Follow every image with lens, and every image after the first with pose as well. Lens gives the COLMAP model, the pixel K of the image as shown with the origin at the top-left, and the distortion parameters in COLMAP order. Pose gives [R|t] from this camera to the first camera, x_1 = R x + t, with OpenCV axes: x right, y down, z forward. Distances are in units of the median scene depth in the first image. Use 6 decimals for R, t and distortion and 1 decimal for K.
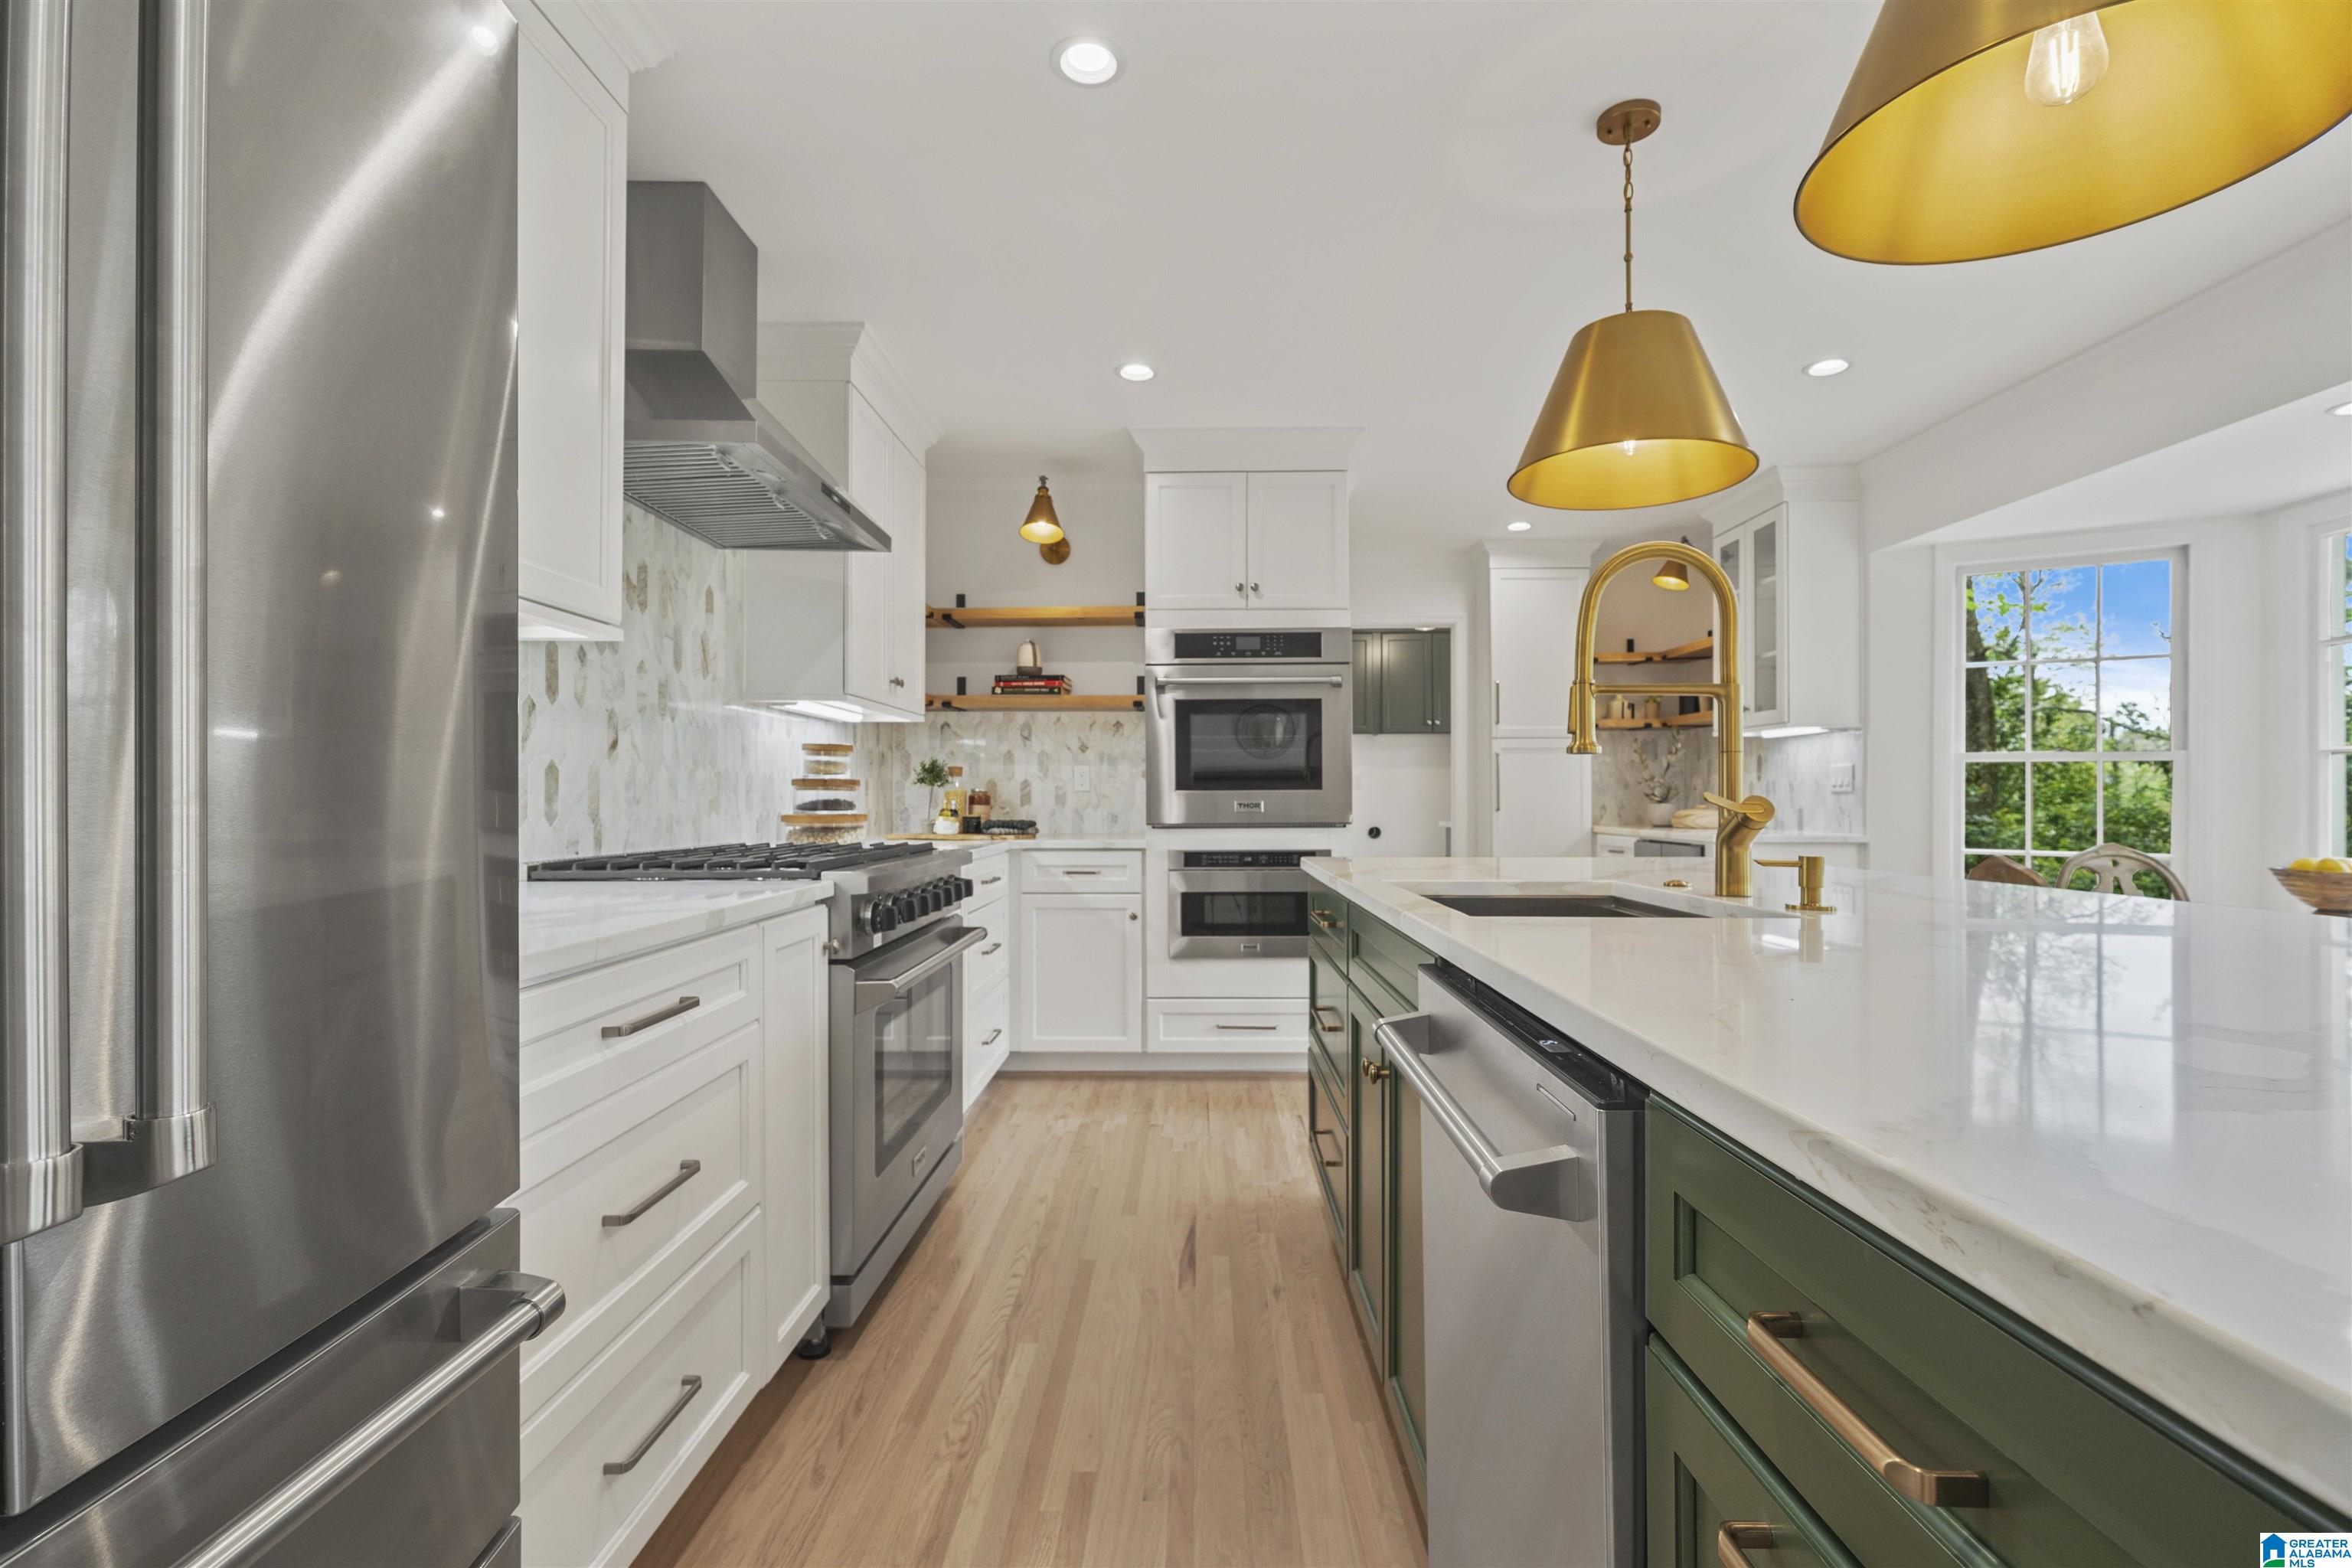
lens RADIAL K [[1063.0, 0, 1185.6], [0, 1063.0, 787.0], [0, 0, 1]] dist [-0.000871, -0.000355]
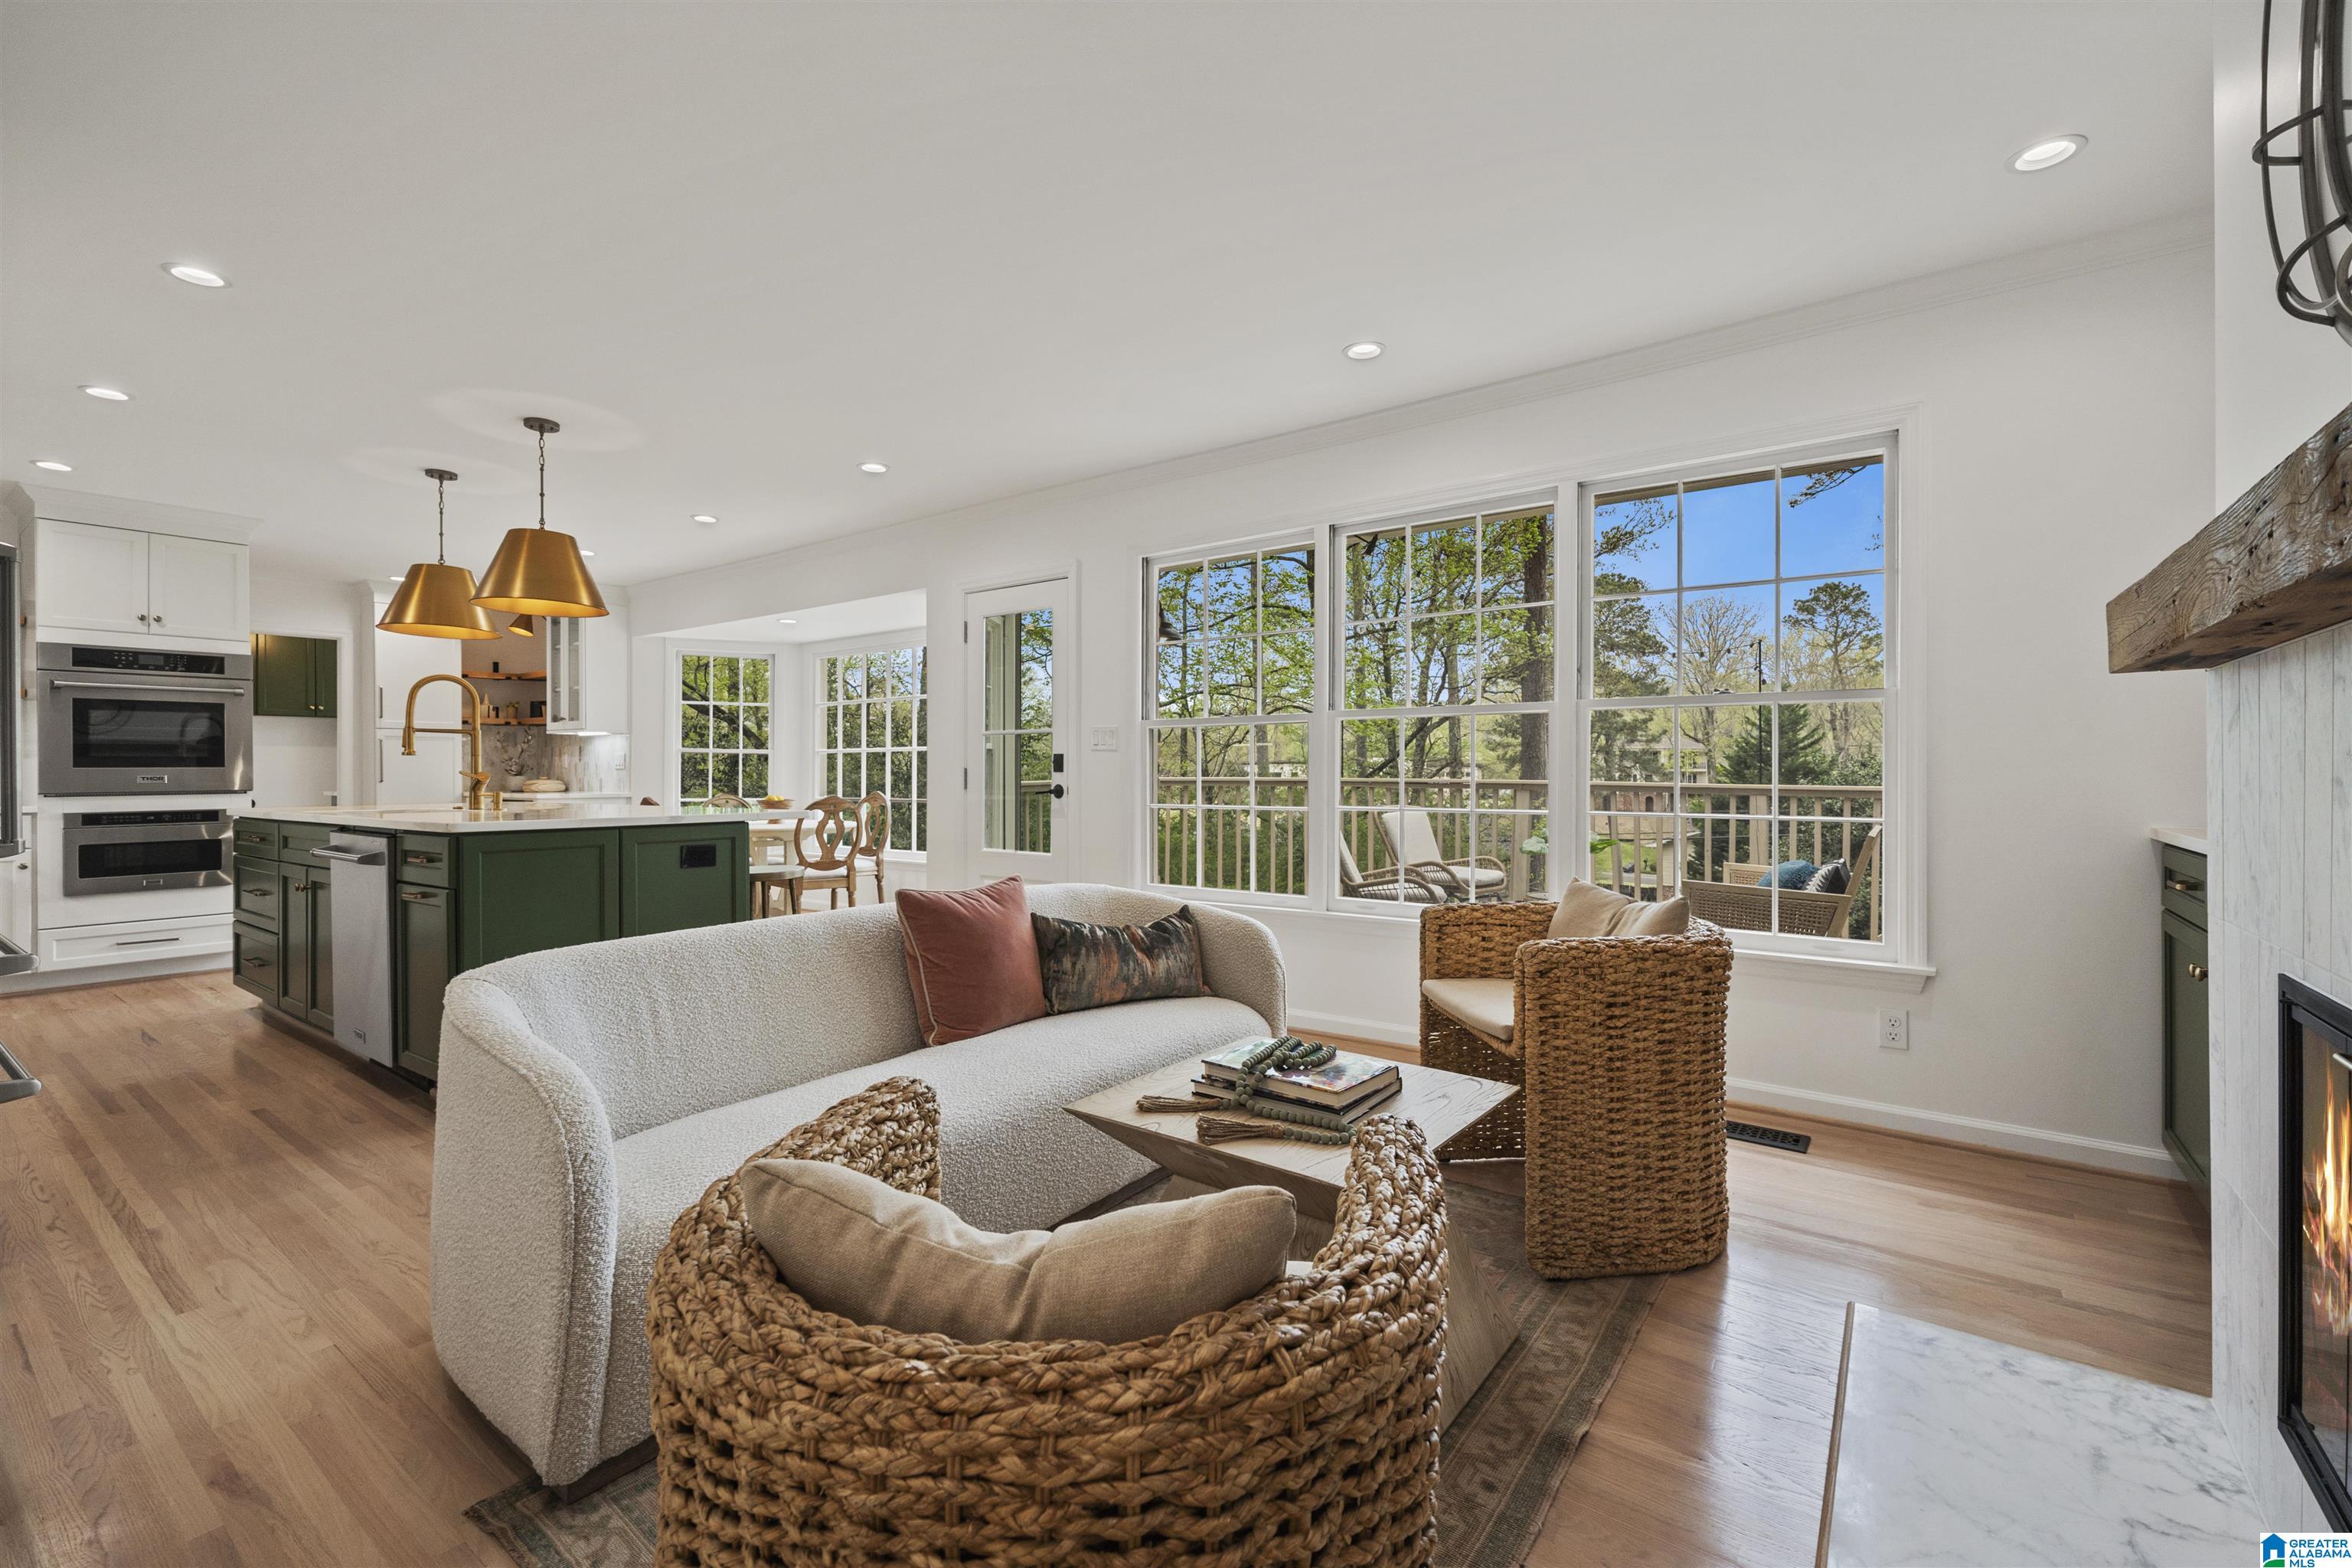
lens RADIAL K [[1007.0, 0, 1182.0], [0, 1007.0, 775.9], [0, 0, 1]] dist [0.002643, -0.000025]
pose [[0.585377, -0.003445, 0.810754, -0.218073], [-0.008677, 0.999907, 0.010514, -0.011101], [-0.810715, -0.013190, 0.585293, -0.835048]]
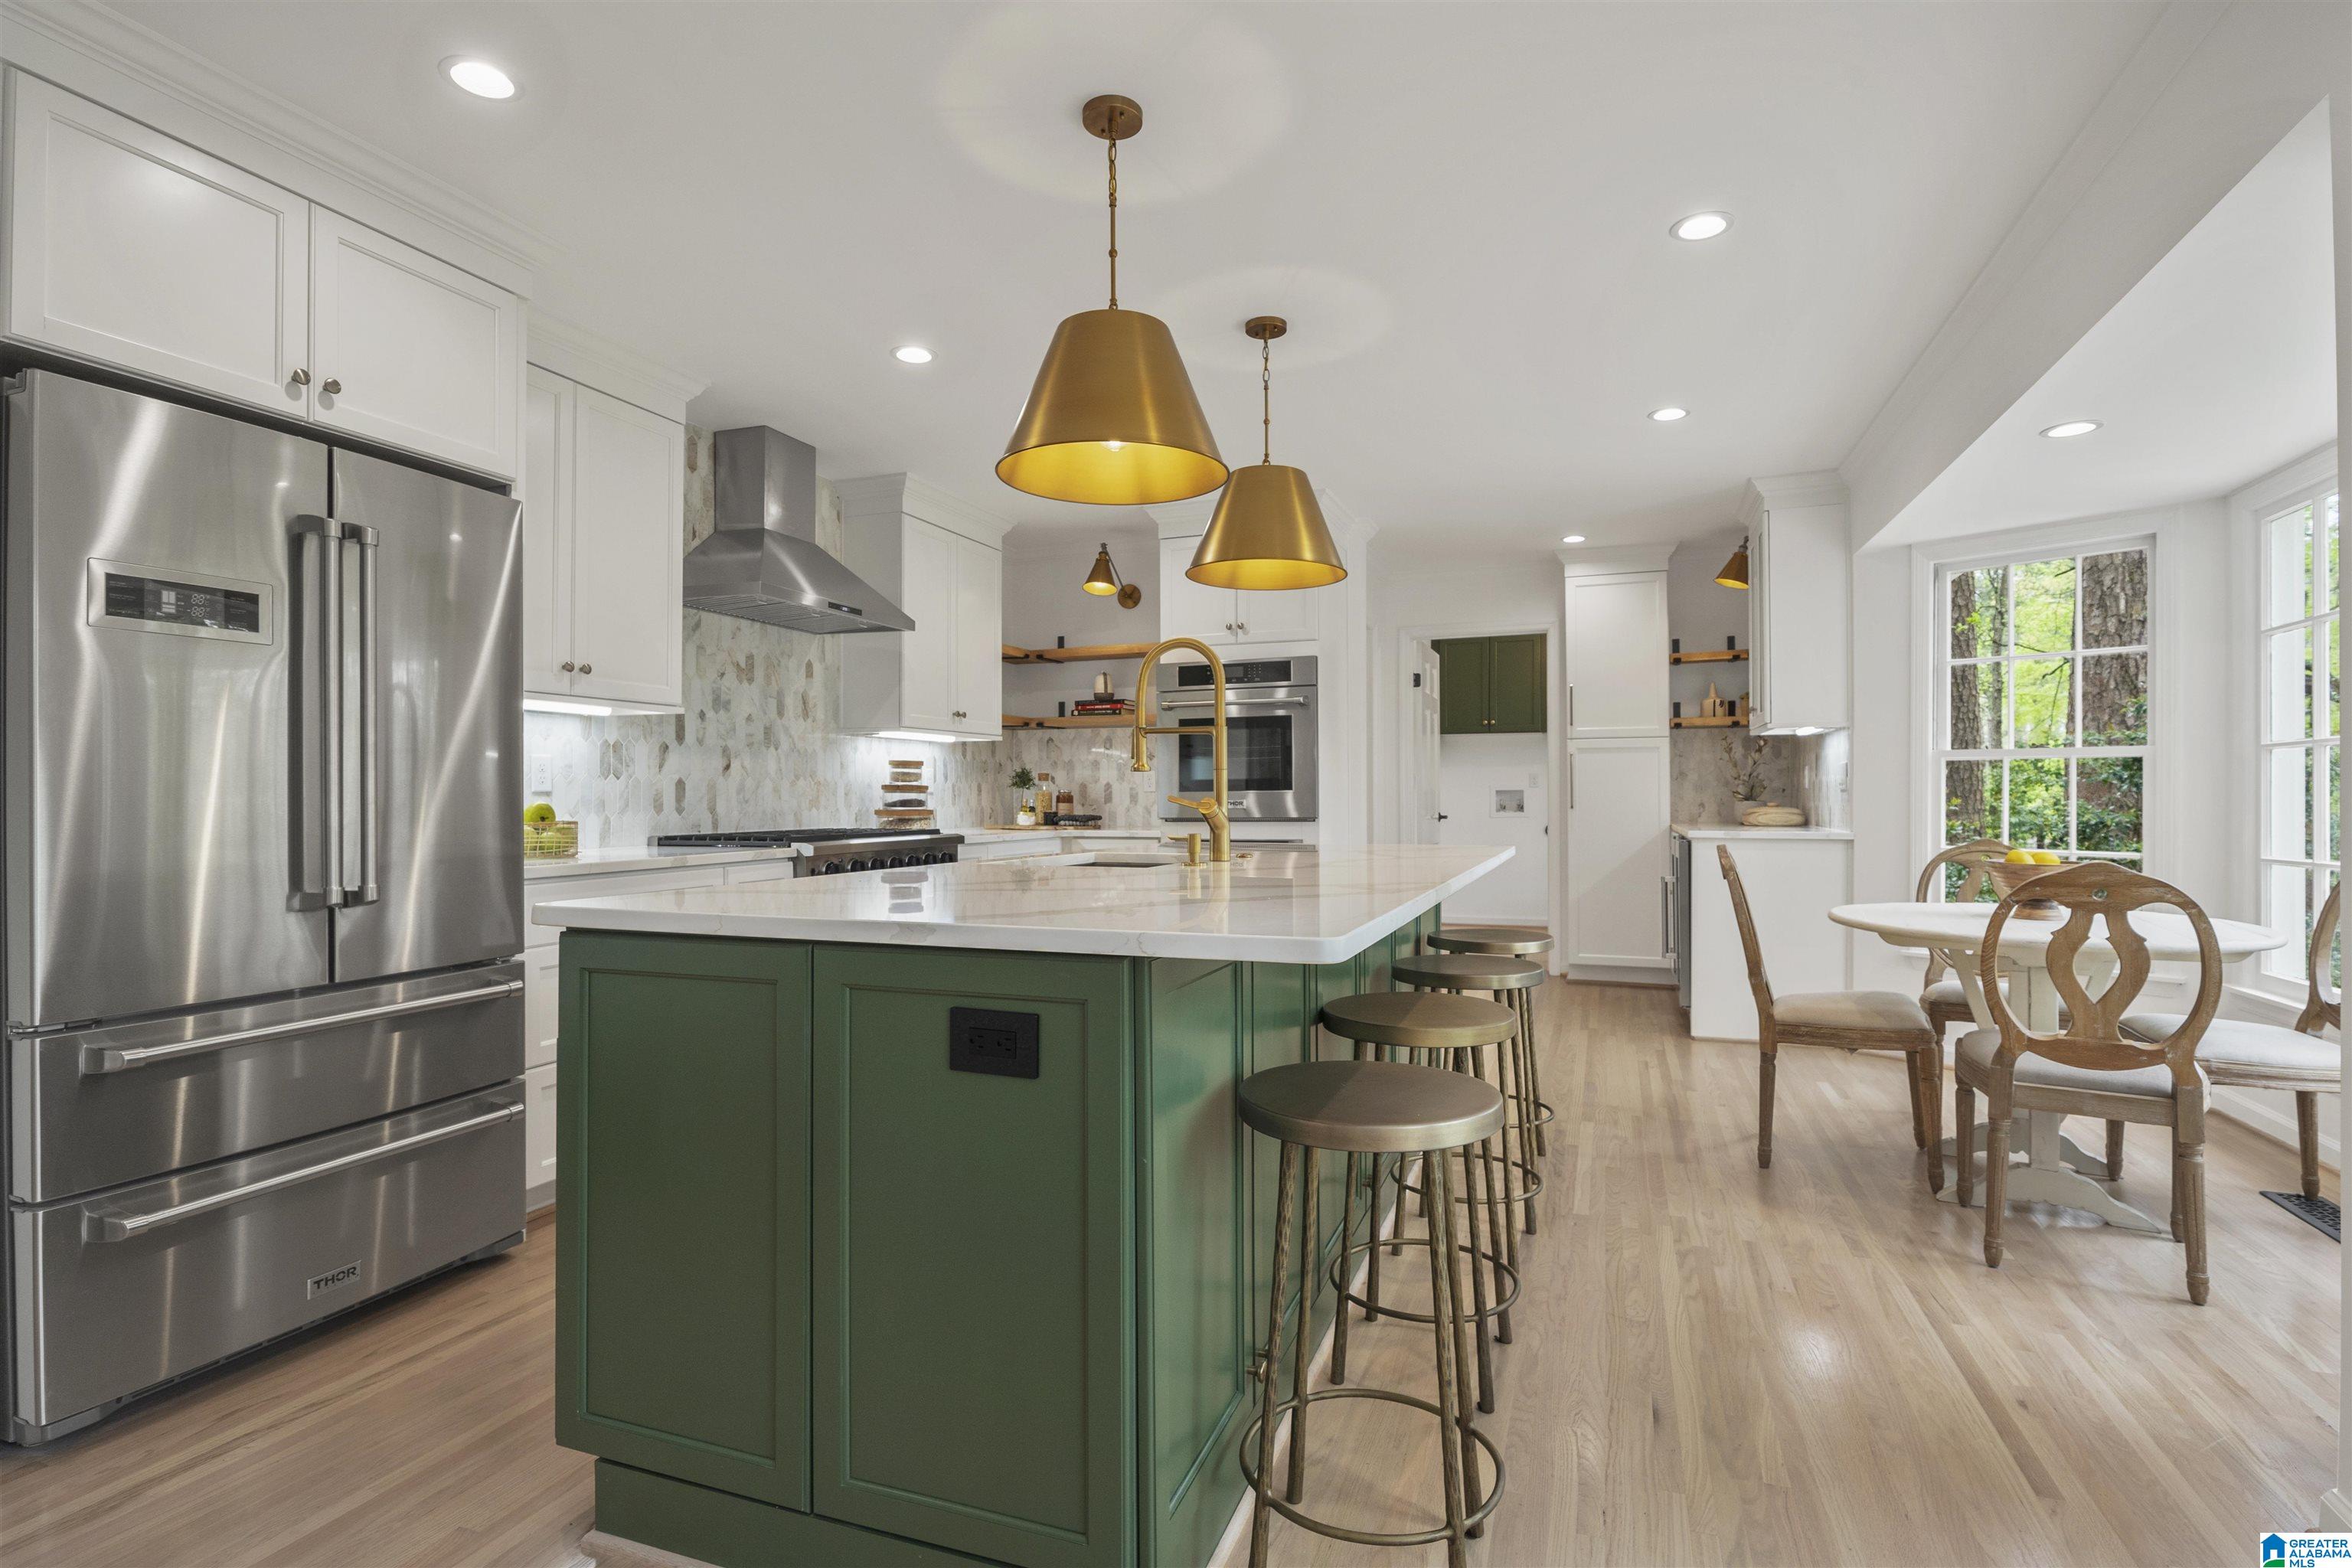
lens RADIAL K [[1124.2, 0, 1182.9], [0, 1124.2, 797.6], [0, 0, 1]] dist [-0.005995, -0.000503]
pose [[0.939954, -0.002068, -0.341294, 0.446388], [0.006404, 0.999912, 0.011578, -0.004726], [0.341240, -0.013069, 0.939885, -0.248932]]
